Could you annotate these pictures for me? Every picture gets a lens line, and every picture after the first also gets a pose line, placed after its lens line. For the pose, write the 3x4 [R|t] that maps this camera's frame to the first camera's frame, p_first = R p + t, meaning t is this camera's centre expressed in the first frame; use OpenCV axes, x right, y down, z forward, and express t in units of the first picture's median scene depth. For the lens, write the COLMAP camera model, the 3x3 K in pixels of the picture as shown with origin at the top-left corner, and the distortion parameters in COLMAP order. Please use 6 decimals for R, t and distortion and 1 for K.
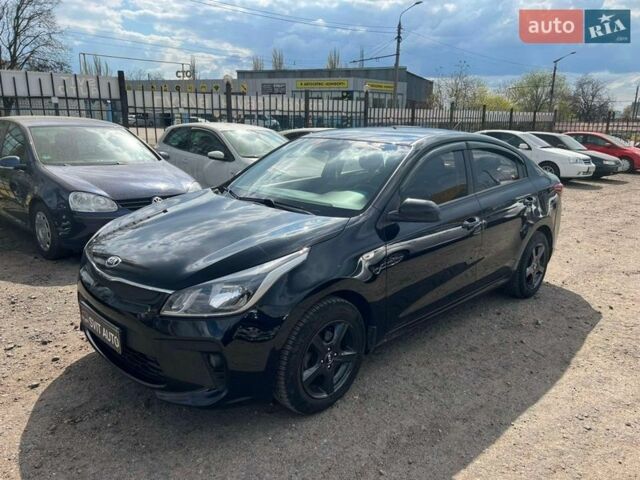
lens RADIAL K [[488.5, 0, 327.8], [0, 488.5, 238.9], [0, 0, 1]] dist [0.052606, -0.049176]
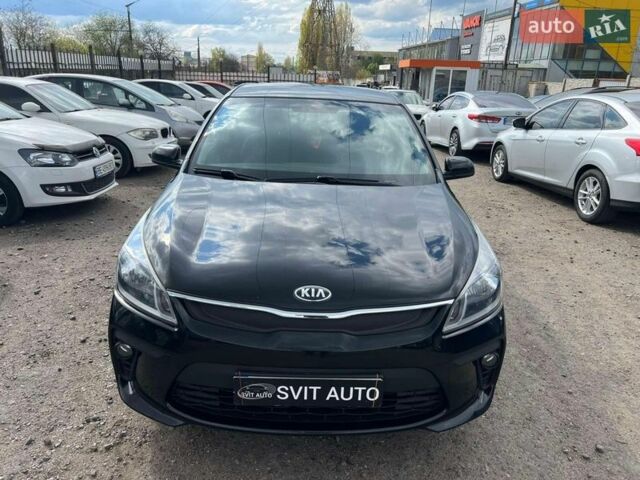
lens RADIAL K [[484.5, 0, 320.0], [0, 484.5, 240.0], [0, 0, 1]] dist [0.052141, -0.058614]
pose [[0.690717, -0.225076, 0.687205, -0.298105], [0.151479, 0.974277, 0.166845, -0.047707], [-0.707082, -0.011145, 0.707044, 0.173541]]
